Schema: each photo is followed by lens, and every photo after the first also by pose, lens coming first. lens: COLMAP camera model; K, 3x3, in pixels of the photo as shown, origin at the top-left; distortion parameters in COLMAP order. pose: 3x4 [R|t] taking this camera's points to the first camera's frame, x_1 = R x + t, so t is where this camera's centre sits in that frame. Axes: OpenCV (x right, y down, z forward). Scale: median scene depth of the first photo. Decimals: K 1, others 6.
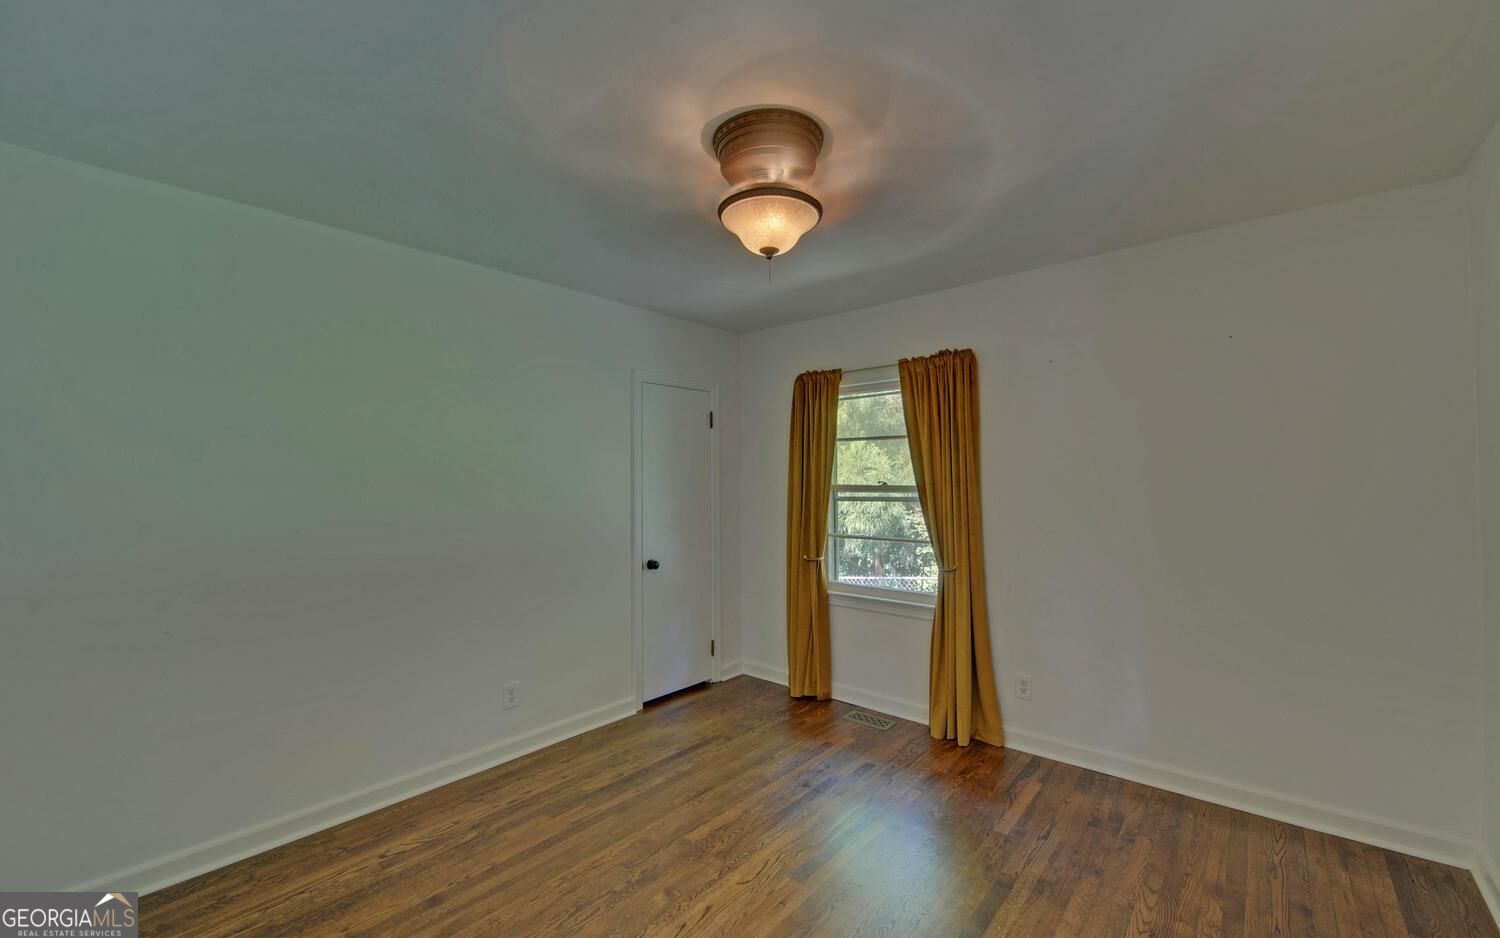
lens RADIAL K [[612.4, 0, 758.2], [0, 612.4, 466.5], [0, 0, 1]] dist [-0.006187, -0.003210]
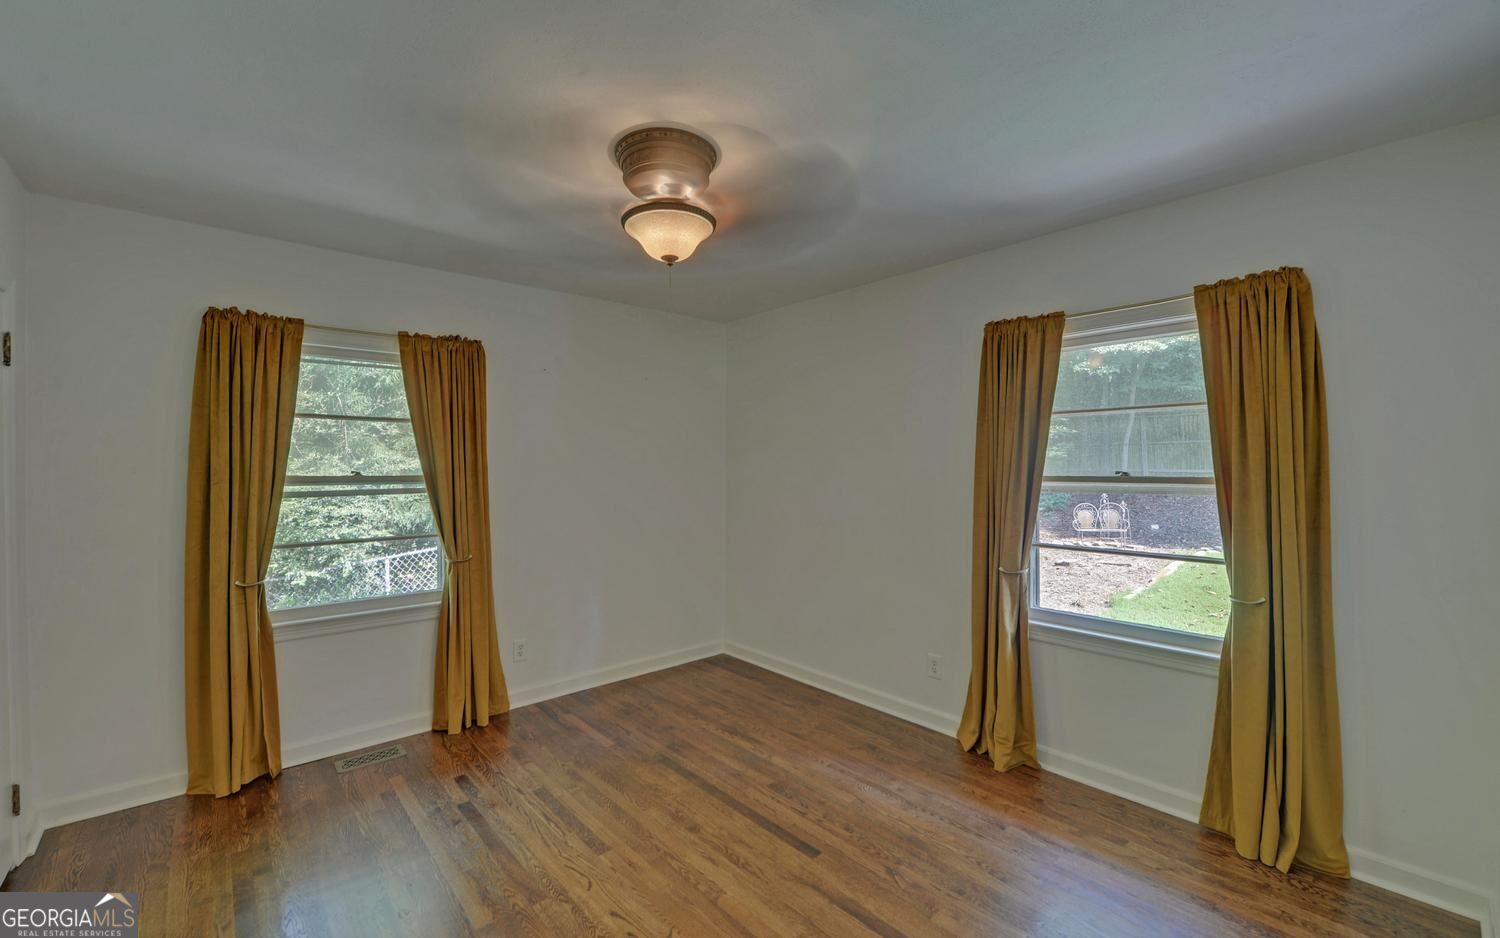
lens RADIAL K [[612.4, 0, 757.0], [0, 612.4, 474.0], [0, 0, 1]] dist [-0.006187, -0.003210]
pose [[0.116709, -0.006788, 0.993143, -0.588960], [-0.015755, 0.999838, 0.008686, 0.013779], [-0.993041, -0.016661, 0.116583, 0.398831]]
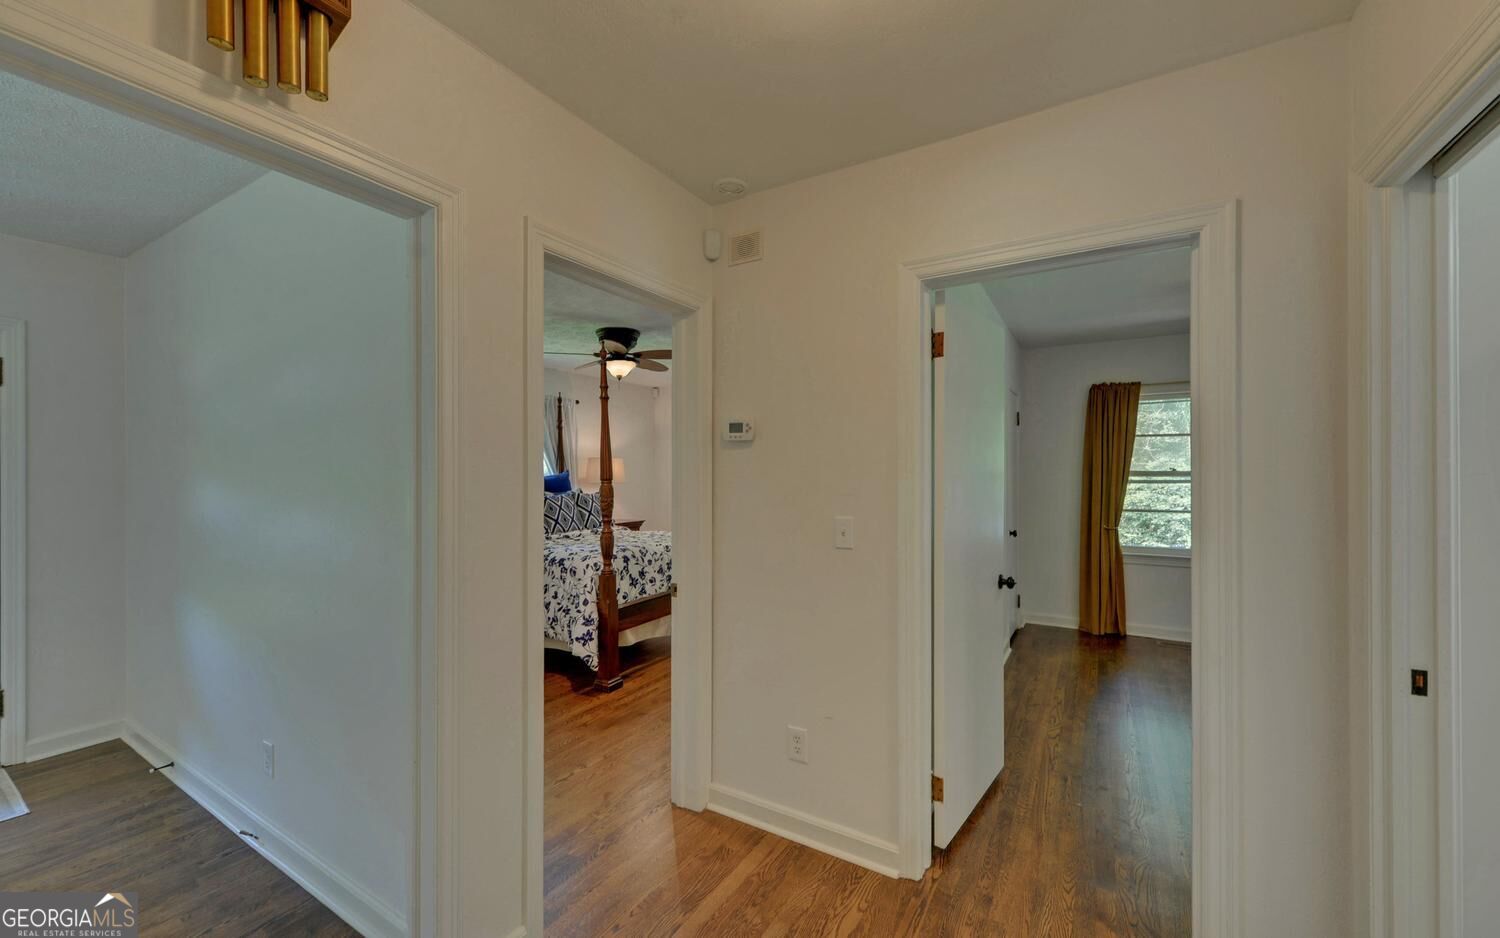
lens RADIAL K [[586.9, 0, 710.8], [0, 586.9, 485.0], [0, 0, 1]] dist [-0.001925, -0.000047]
pose [[0.989889, -0.008074, 0.141612, -1.037365], [0.003871, 0.999544, 0.029936, 0.021414], [-0.141789, -0.029085, 0.989469, -0.117091]]
